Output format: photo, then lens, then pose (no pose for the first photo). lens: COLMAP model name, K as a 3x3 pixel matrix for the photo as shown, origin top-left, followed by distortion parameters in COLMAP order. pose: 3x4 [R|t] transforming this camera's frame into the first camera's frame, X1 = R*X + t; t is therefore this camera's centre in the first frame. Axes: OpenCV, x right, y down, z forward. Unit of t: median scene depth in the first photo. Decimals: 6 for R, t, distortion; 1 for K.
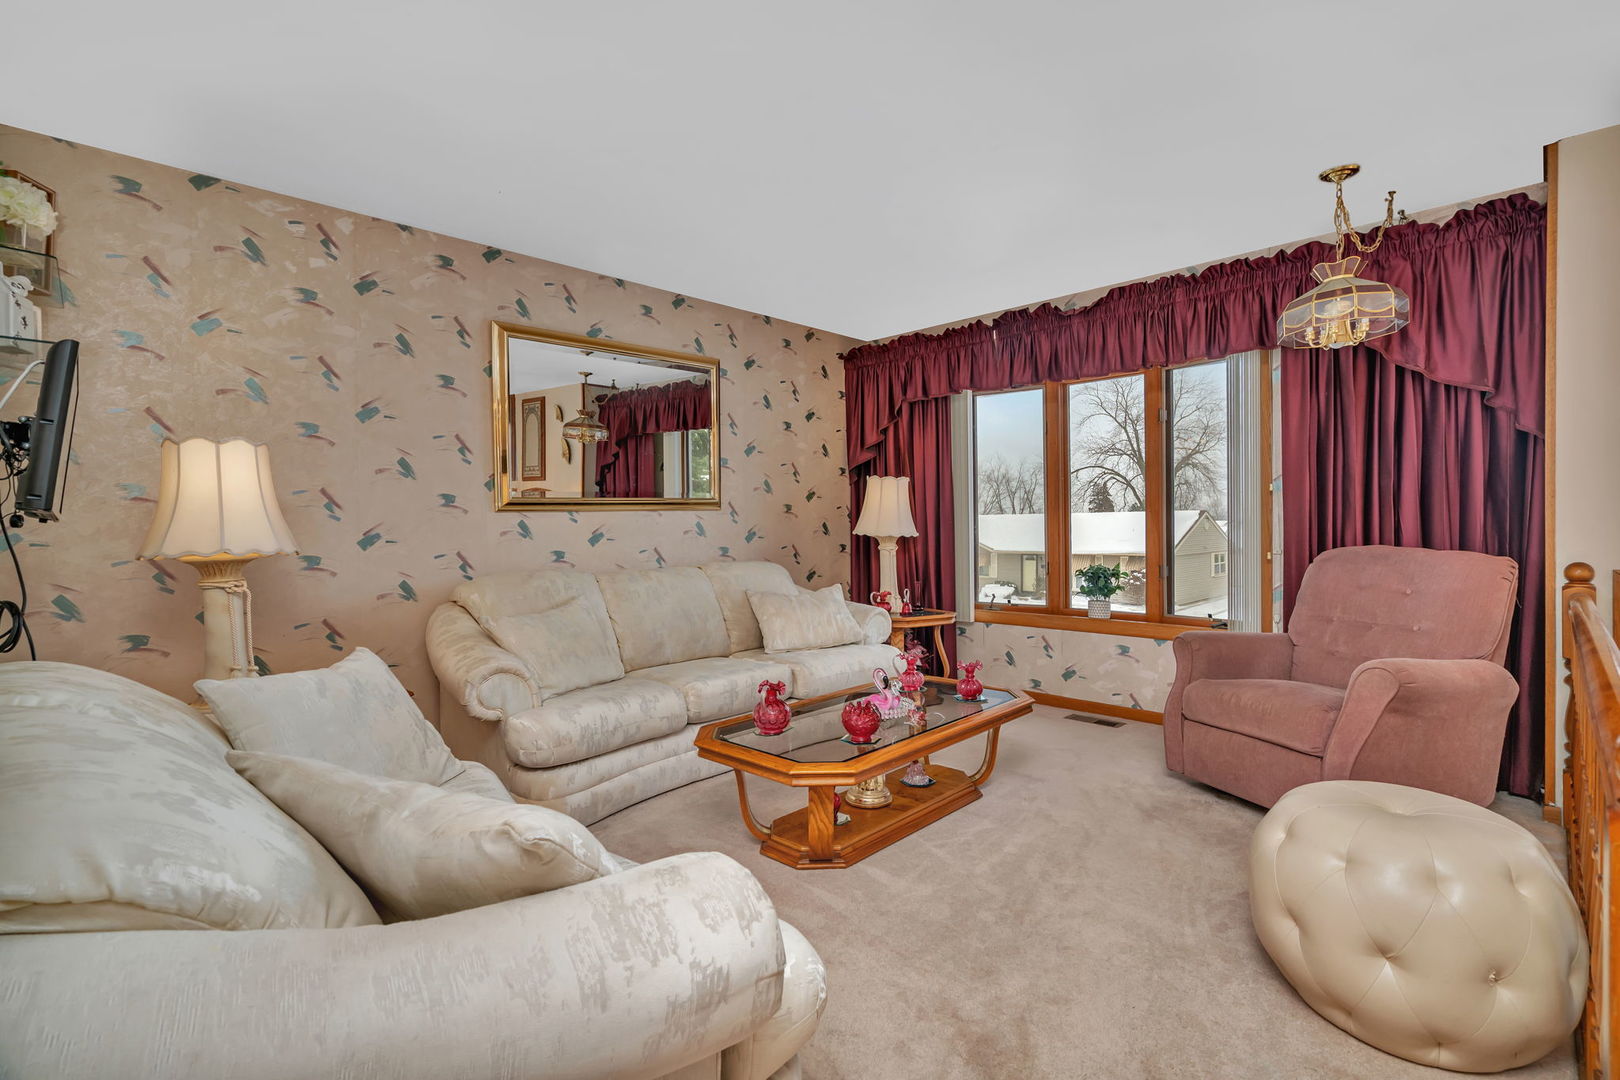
lens RADIAL K [[756.2, 0, 813.4], [0, 756.2, 538.8], [0, 0, 1]] dist [-0.009747, 0.004369]
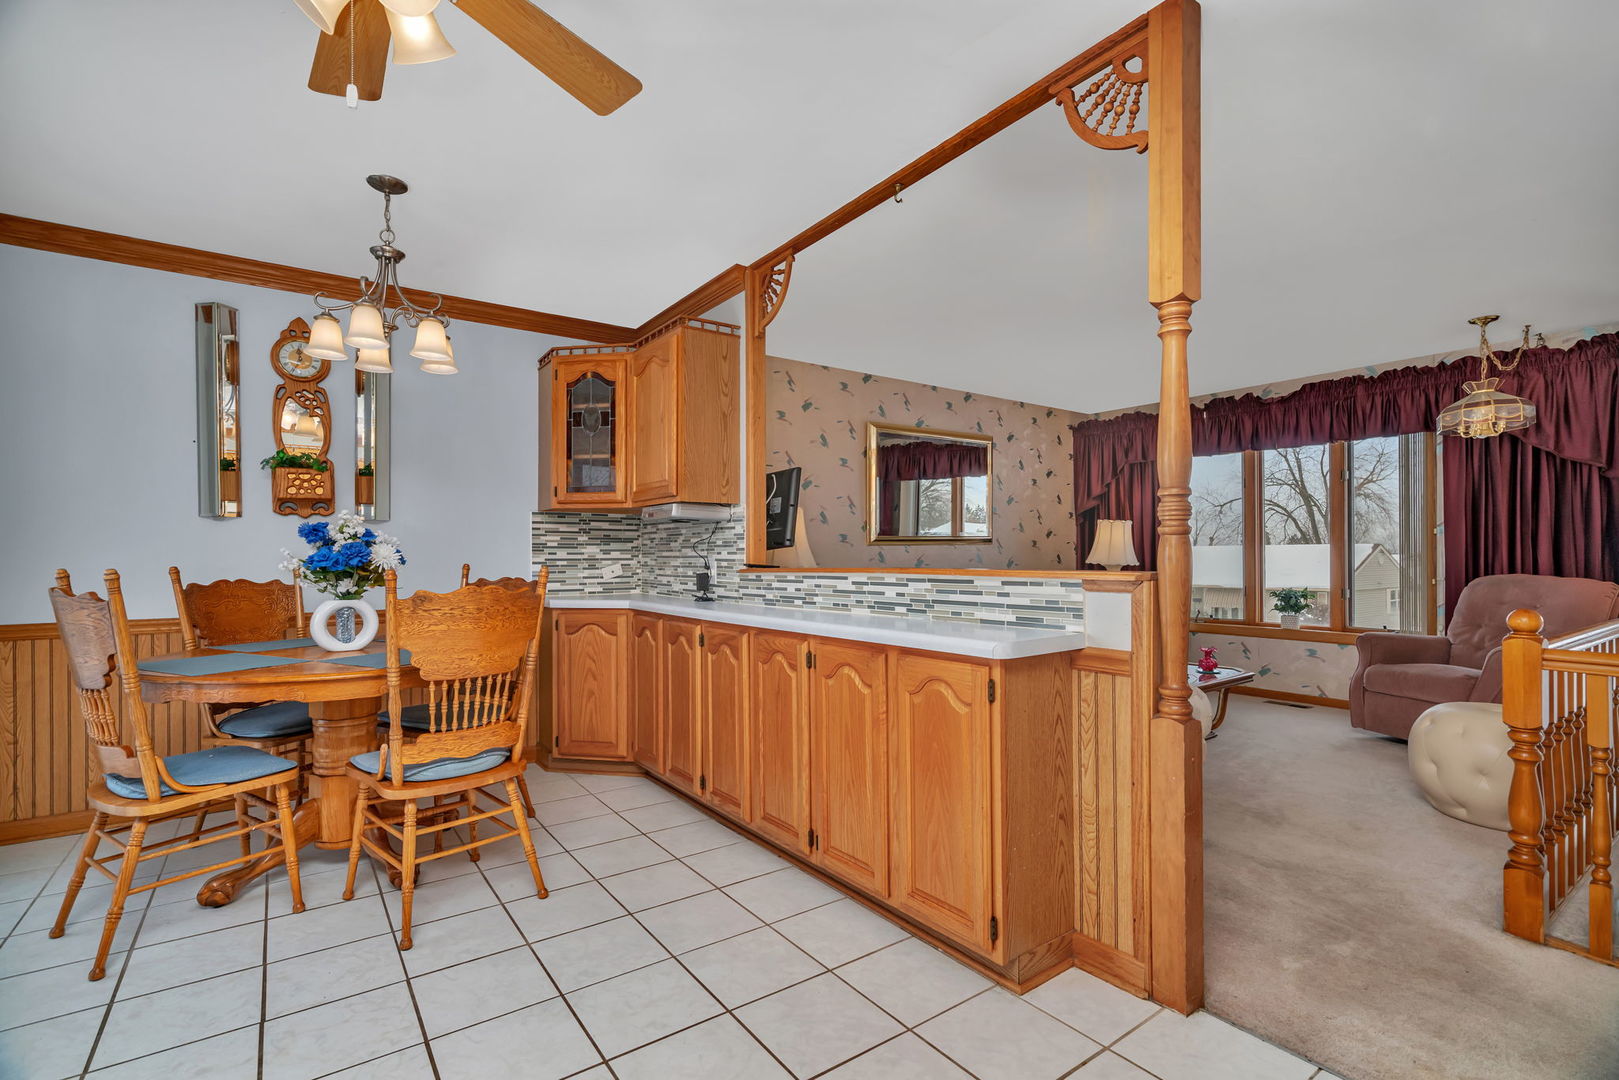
lens RADIAL K [[755.7, 0, 804.8], [0, 755.7, 556.5], [0, 0, 1]] dist [-0.009747, 0.004369]
pose [[0.985057, 0.009241, -0.171983, -0.249788], [-0.012089, 0.999806, -0.015519, 0.010607], [0.171807, 0.017366, 0.984978, -0.475386]]
